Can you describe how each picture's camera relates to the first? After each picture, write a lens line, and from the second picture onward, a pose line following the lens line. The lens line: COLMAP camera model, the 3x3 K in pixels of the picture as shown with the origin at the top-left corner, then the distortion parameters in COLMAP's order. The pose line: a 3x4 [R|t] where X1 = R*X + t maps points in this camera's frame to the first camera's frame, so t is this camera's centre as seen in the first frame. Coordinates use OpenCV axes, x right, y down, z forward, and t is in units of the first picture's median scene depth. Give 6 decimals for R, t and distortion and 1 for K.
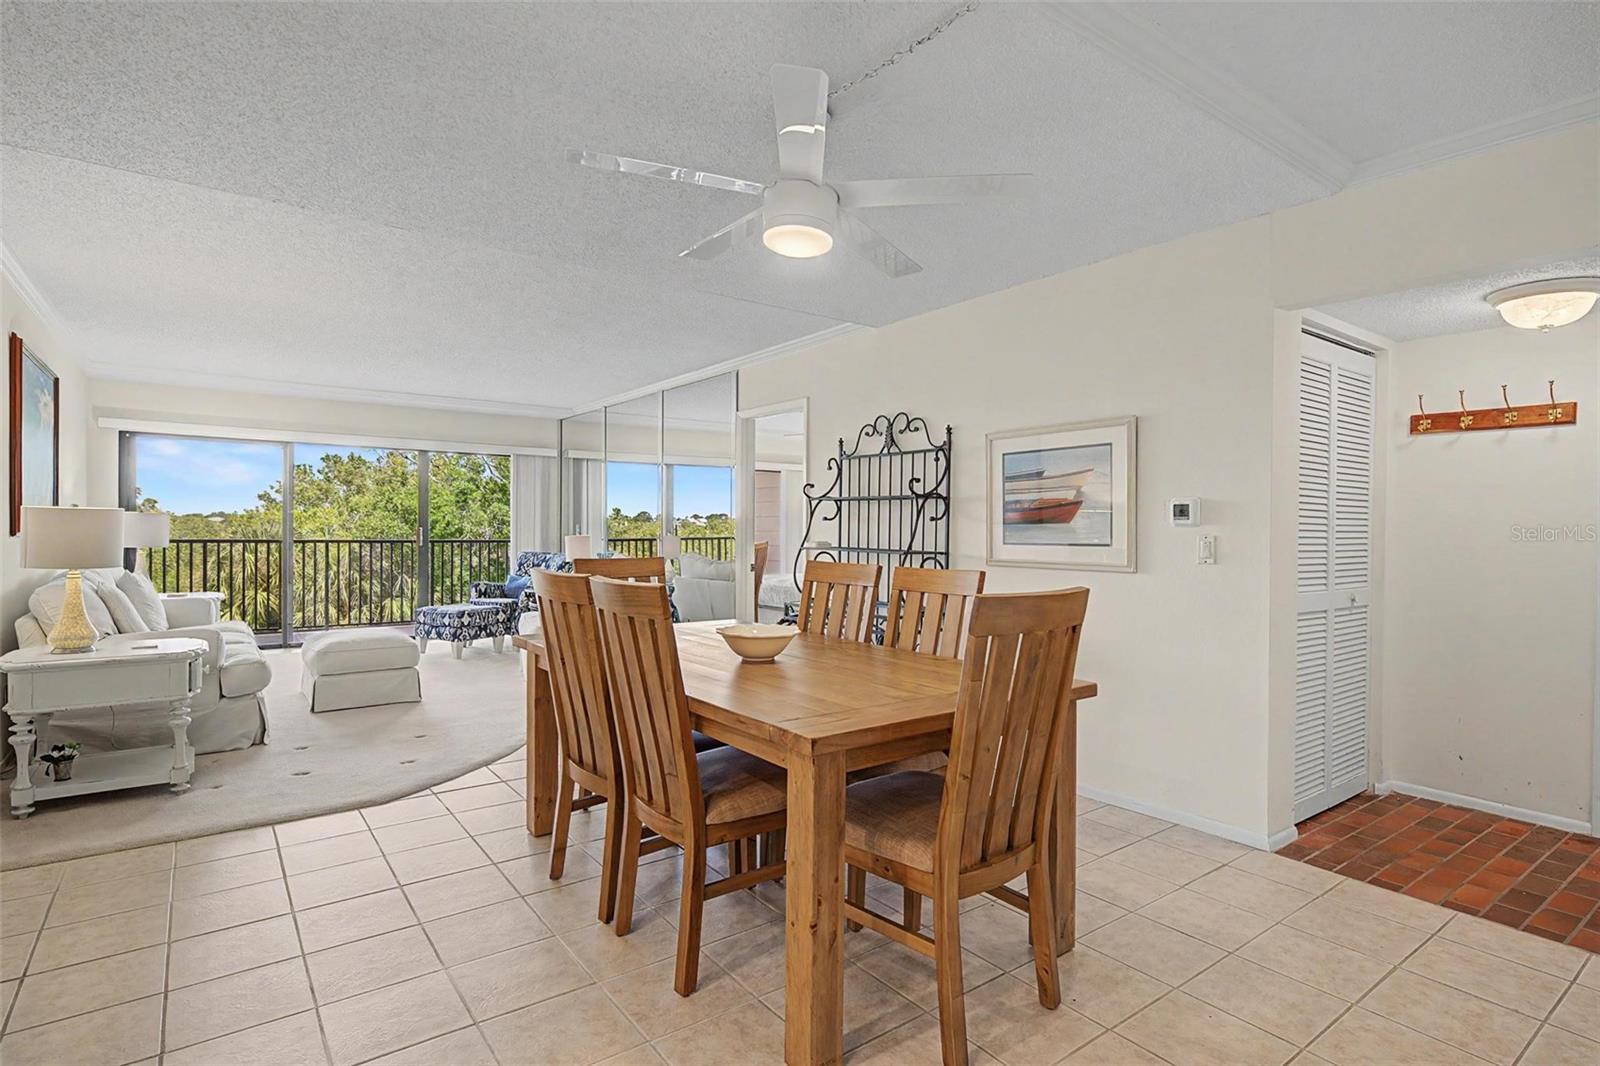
lens RADIAL K [[801.0, 0, 800.0], [0, 801.0, 533.0], [0, 0, 1]] dist [-0.000568, -0.000009]
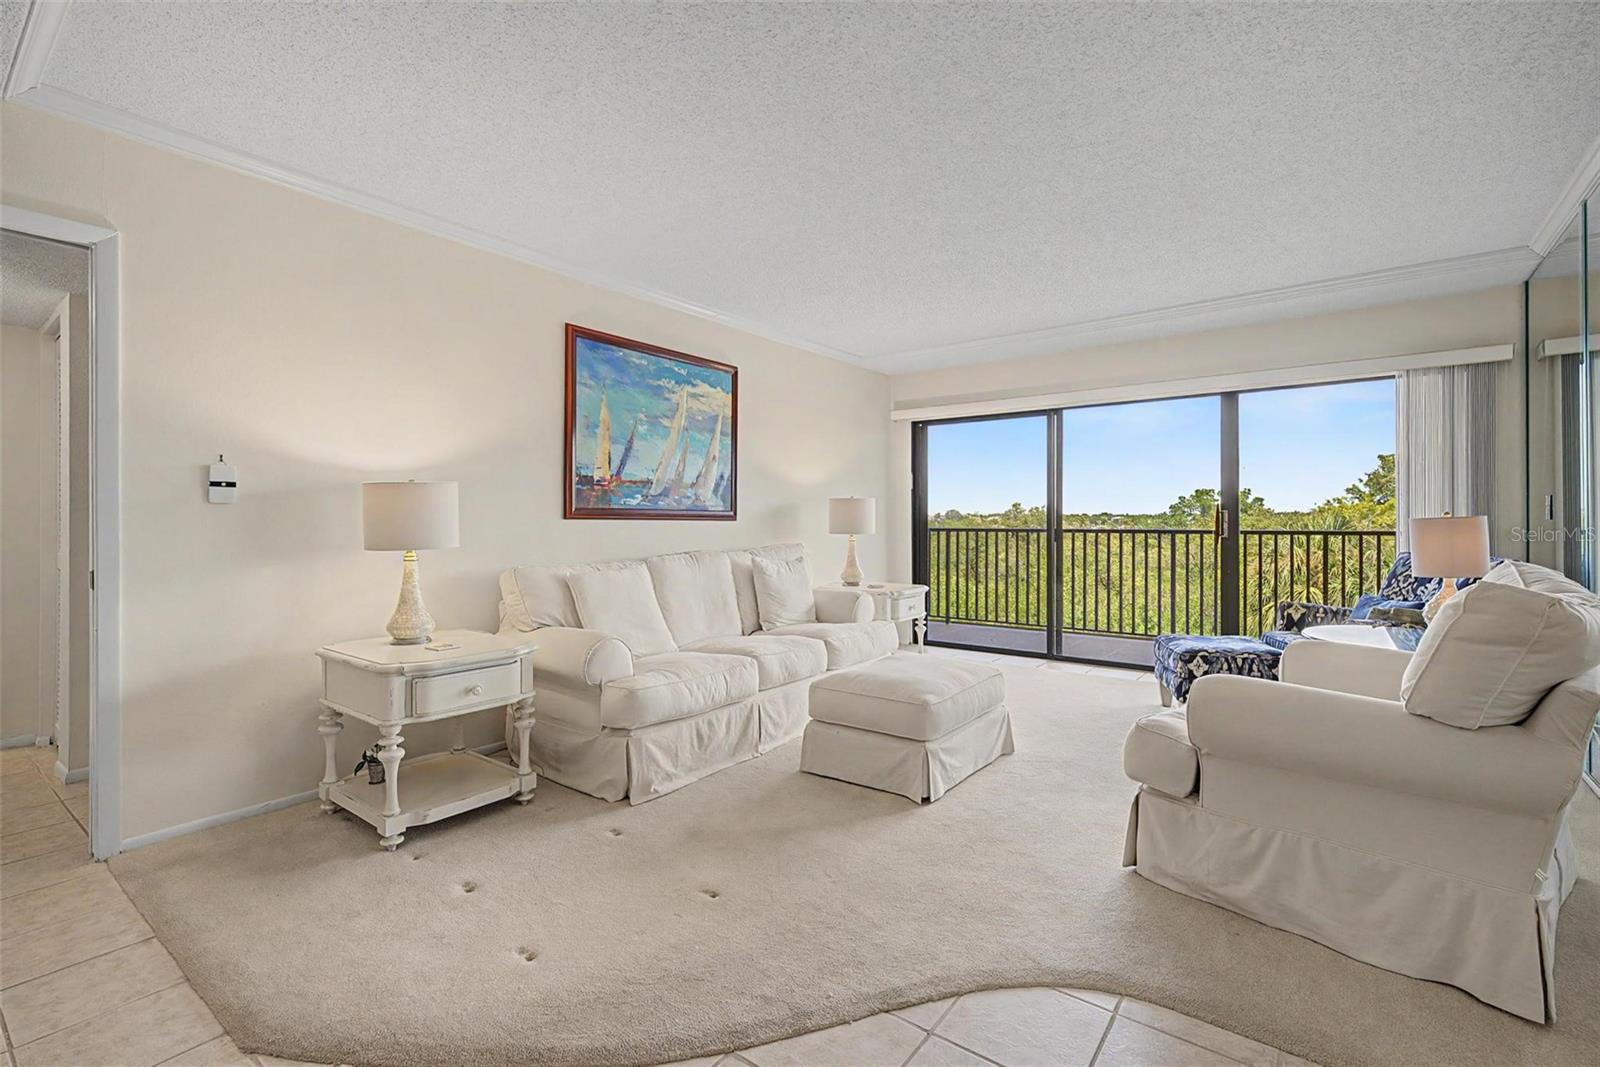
lens RADIAL K [[722.5, 0, 800.0], [0, 722.5, 533.5], [0, 0, 1]] dist [0.000976, 0.000070]
pose [[0.276092, 0.005325, -0.961117, 0.001034], [0.001481, 0.999981, 0.005966, 0.008394], [0.961130, -0.003071, 0.276079, 0.537535]]
